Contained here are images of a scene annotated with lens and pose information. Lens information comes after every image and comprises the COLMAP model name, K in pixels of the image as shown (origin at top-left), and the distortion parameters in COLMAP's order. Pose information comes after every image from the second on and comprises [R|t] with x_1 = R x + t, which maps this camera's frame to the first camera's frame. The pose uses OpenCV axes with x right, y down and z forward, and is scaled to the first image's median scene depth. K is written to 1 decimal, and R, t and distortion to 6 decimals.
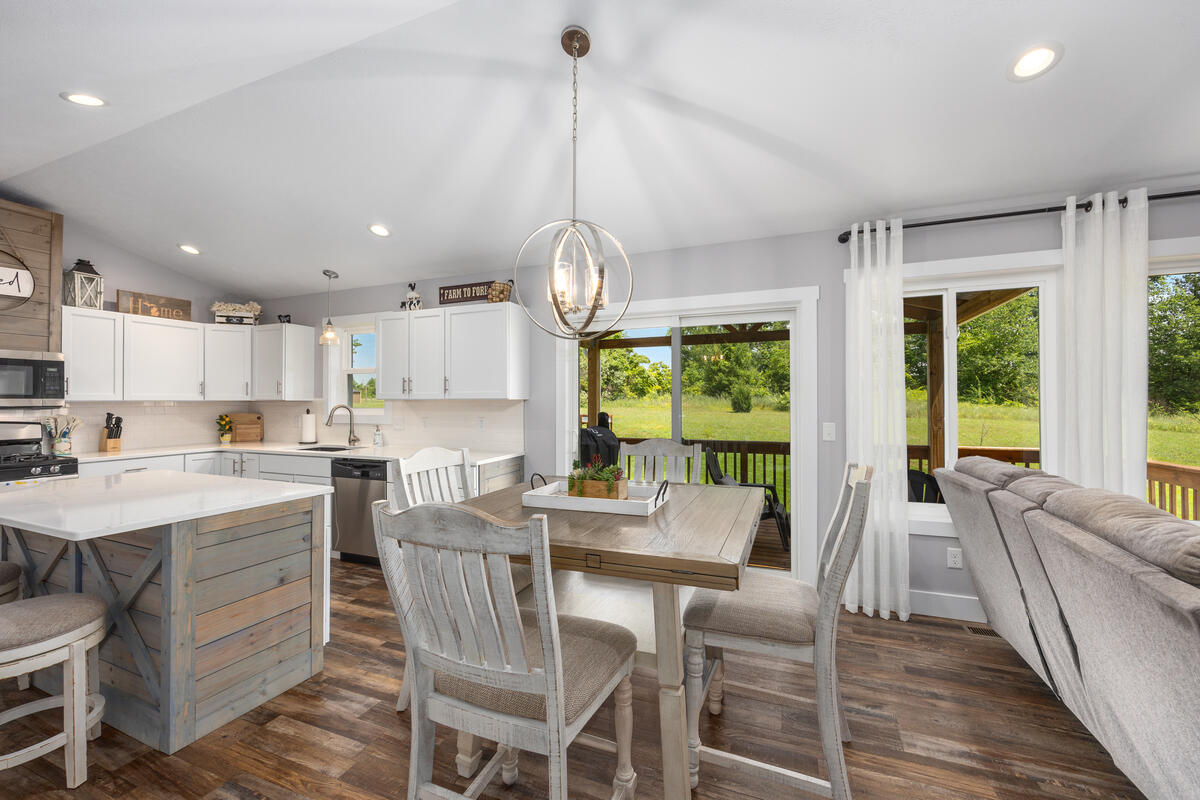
lens RADIAL K [[481.1, 0, 602.2], [0, 481.1, 401.2], [0, 0, 1]] dist [-0.003794, -0.000445]
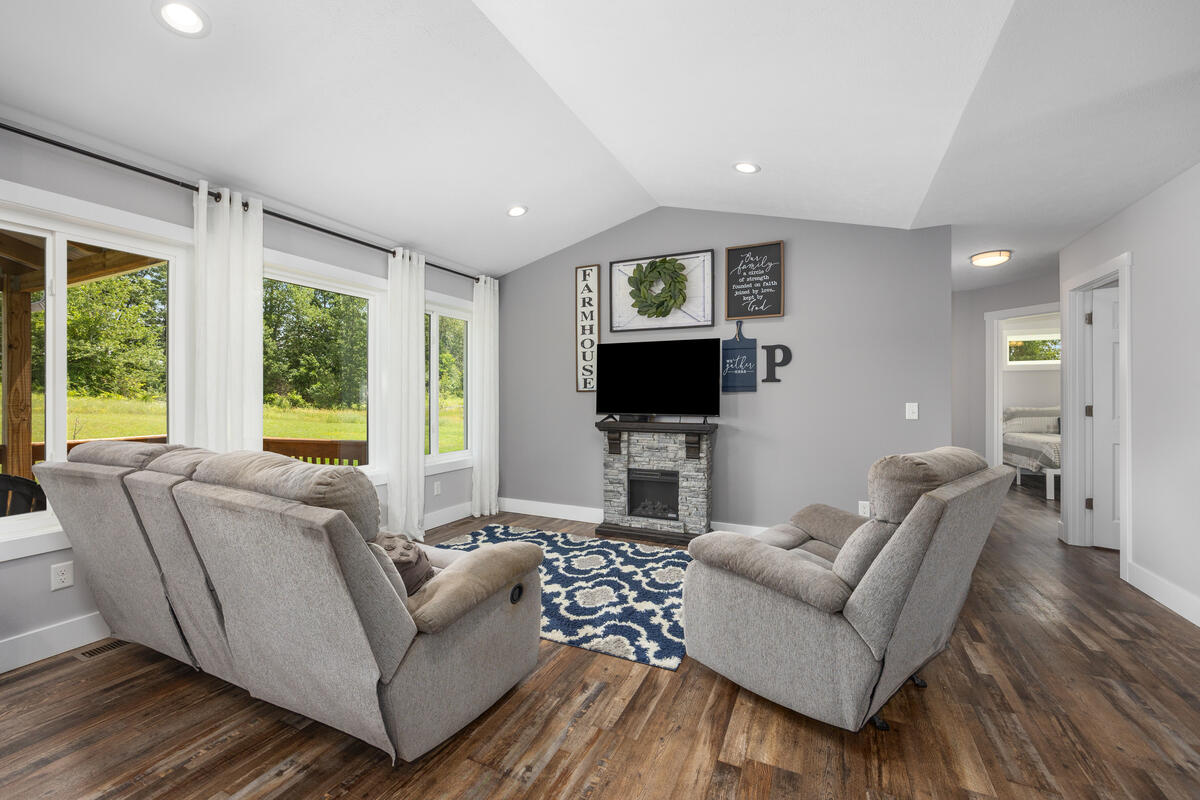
lens RADIAL K [[481.1, 0, 603.3], [0, 481.1, 397.3], [0, 0, 1]] dist [-0.003794, -0.000445]
pose [[0.048808, 0.004260, 0.998799, -0.013608], [0.002827, 0.999986, -0.004403, 0.049823], [-0.998804, 0.003038, 0.048795, 0.088579]]
